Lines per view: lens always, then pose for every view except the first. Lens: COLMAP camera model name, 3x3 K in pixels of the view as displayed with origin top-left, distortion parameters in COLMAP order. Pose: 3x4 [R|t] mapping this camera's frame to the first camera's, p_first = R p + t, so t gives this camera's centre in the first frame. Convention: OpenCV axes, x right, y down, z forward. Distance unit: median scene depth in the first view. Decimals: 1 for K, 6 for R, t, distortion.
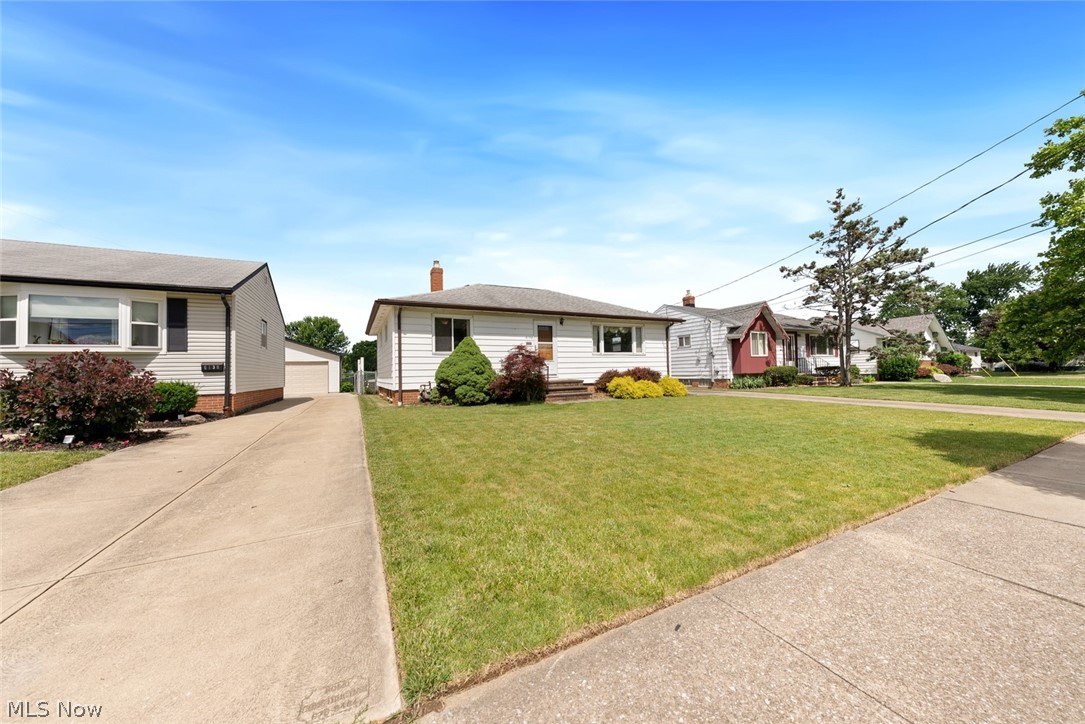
lens RADIAL K [[365.6, 0, 542.5], [0, 365.6, 362.0], [0, 0, 1]] dist [-0.000409, -0.000017]
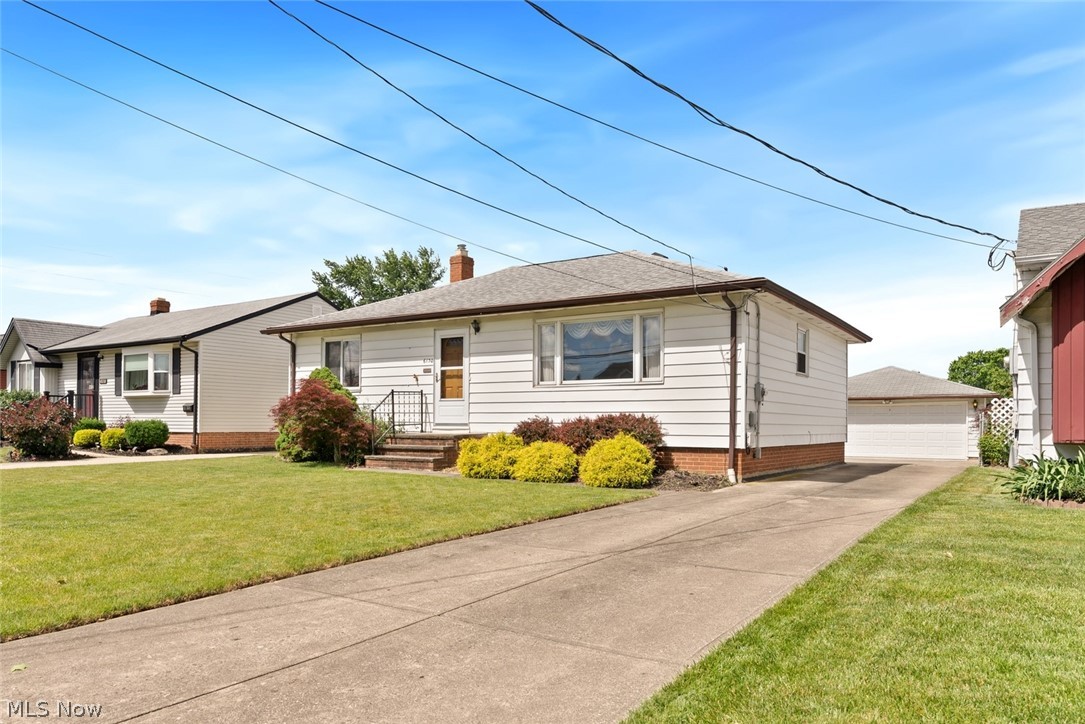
lens RADIAL K [[758.4, 0, 544.1], [0, 758.4, 397.4], [0, 0, 1]] dist [0.000326, 0.000912]
pose [[0.498254, -0.005205, -0.867016, 1.112838], [0.007407, 0.999971, -0.001747, -0.003763], [0.867000, -0.005551, 0.498278, 0.543794]]
